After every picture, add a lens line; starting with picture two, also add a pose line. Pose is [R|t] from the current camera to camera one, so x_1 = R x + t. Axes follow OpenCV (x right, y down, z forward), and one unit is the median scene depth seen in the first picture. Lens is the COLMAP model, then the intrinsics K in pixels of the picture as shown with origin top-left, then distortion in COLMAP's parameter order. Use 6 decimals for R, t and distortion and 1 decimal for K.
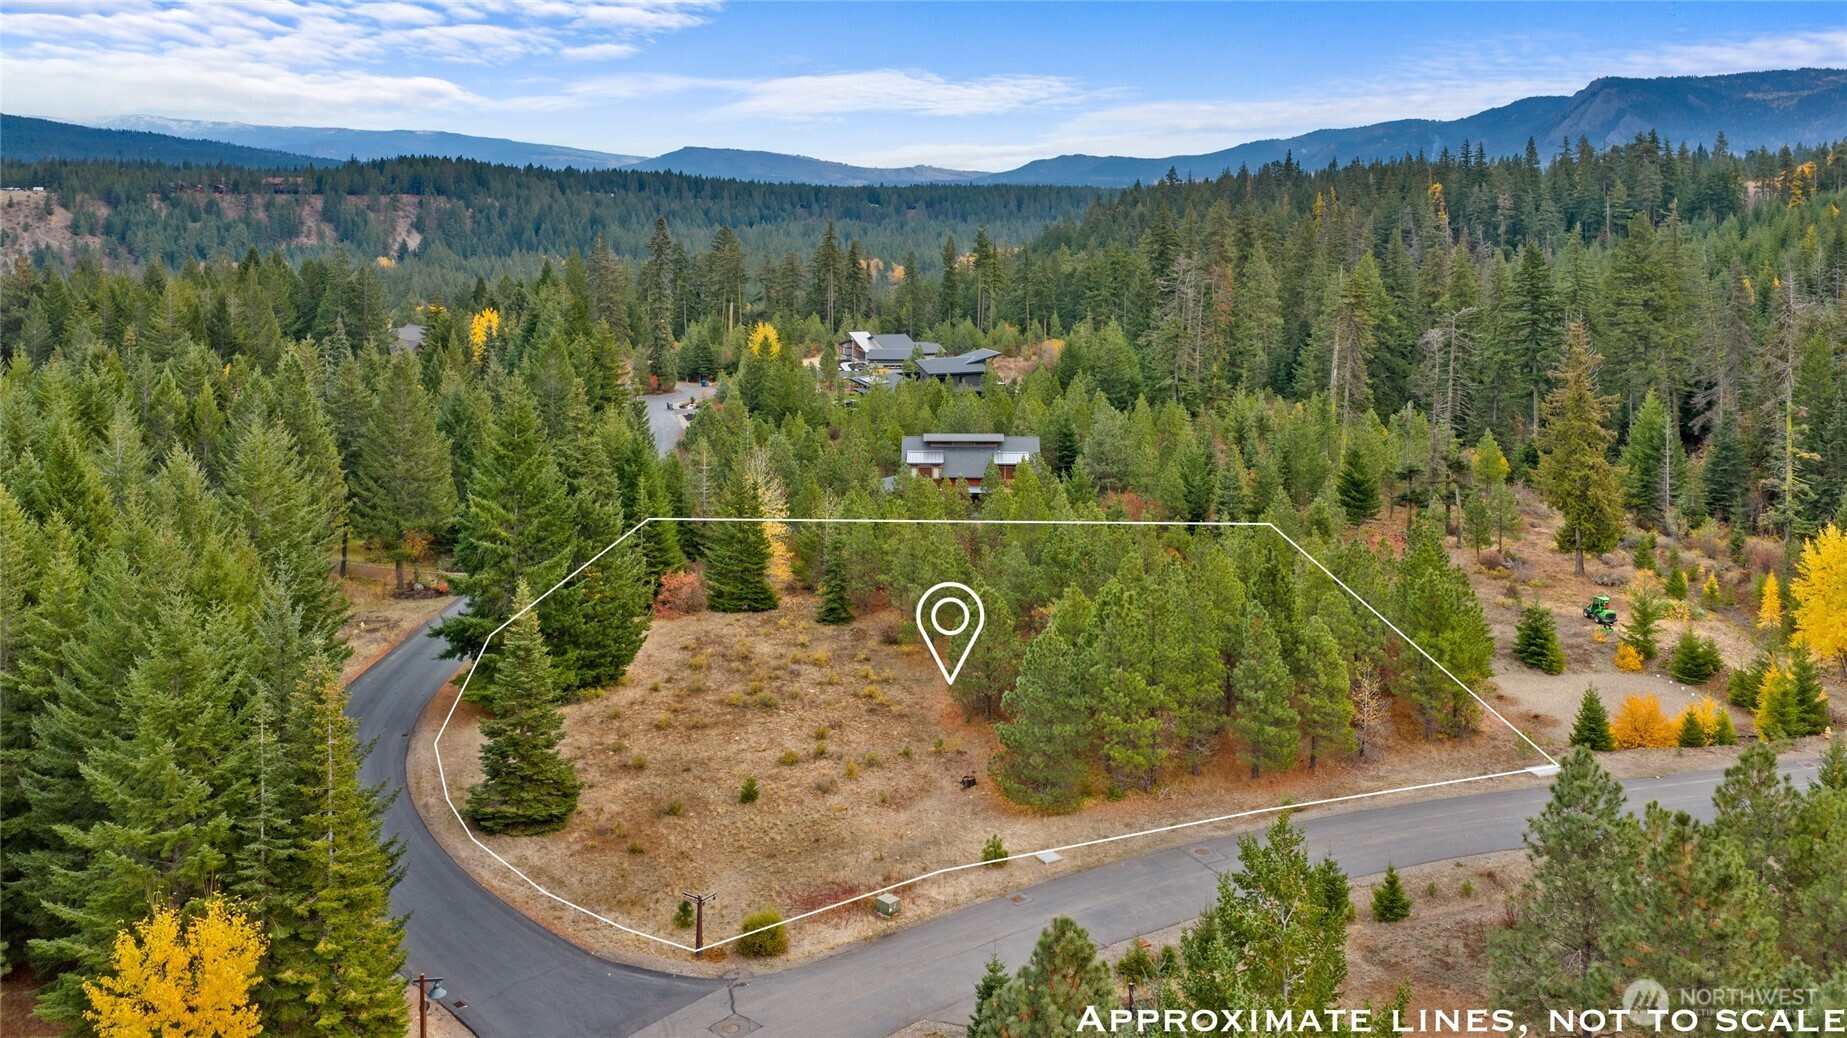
lens RADIAL K [[1251.2, 0, 925.9], [0, 1251.2, 547.0], [0, 0, 1]] dist [0.038088, -0.038981]
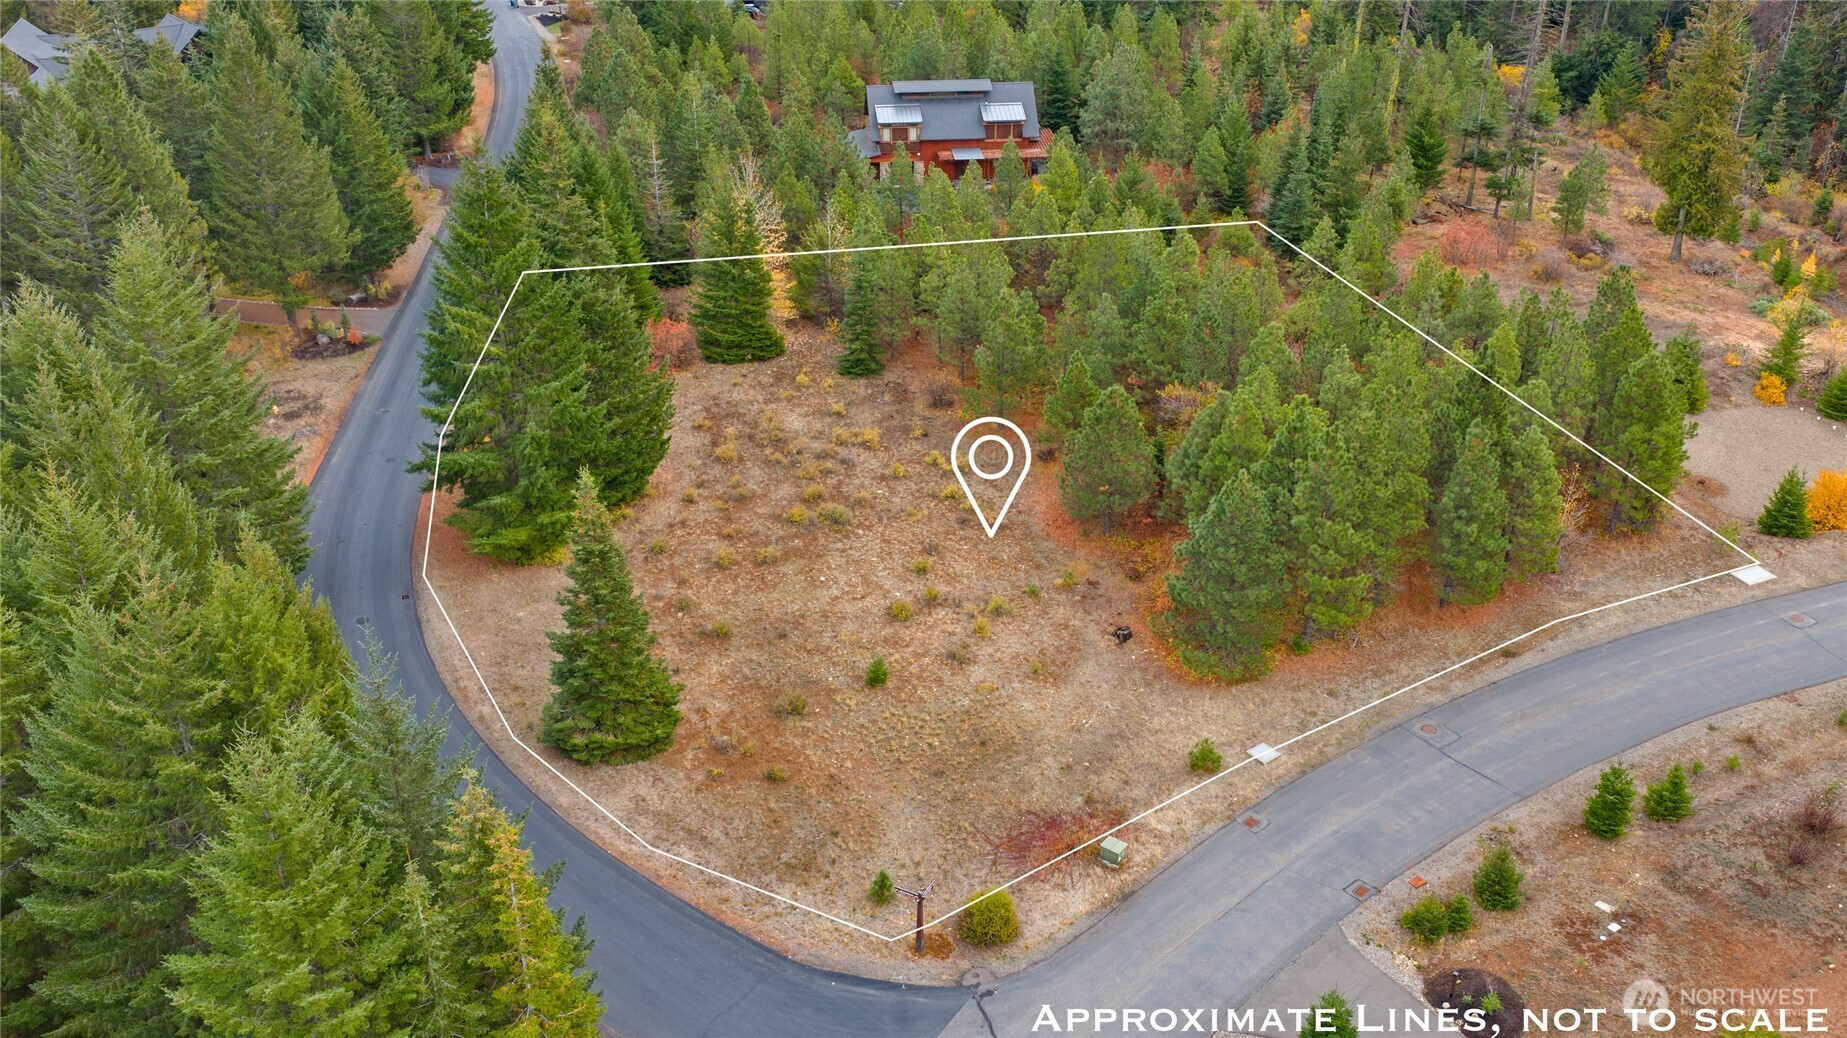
lens RADIAL K [[1251.2, 0, 925.9], [0, 1251.2, 547.0], [0, 0, 1]] dist [0.038088, -0.038981]
pose [[0.990151, -0.082865, 0.112848, -0.168430], [0.038921, 0.937178, 0.346674, -0.152054], [-0.134486, -0.338867, 0.931173, 0.202363]]
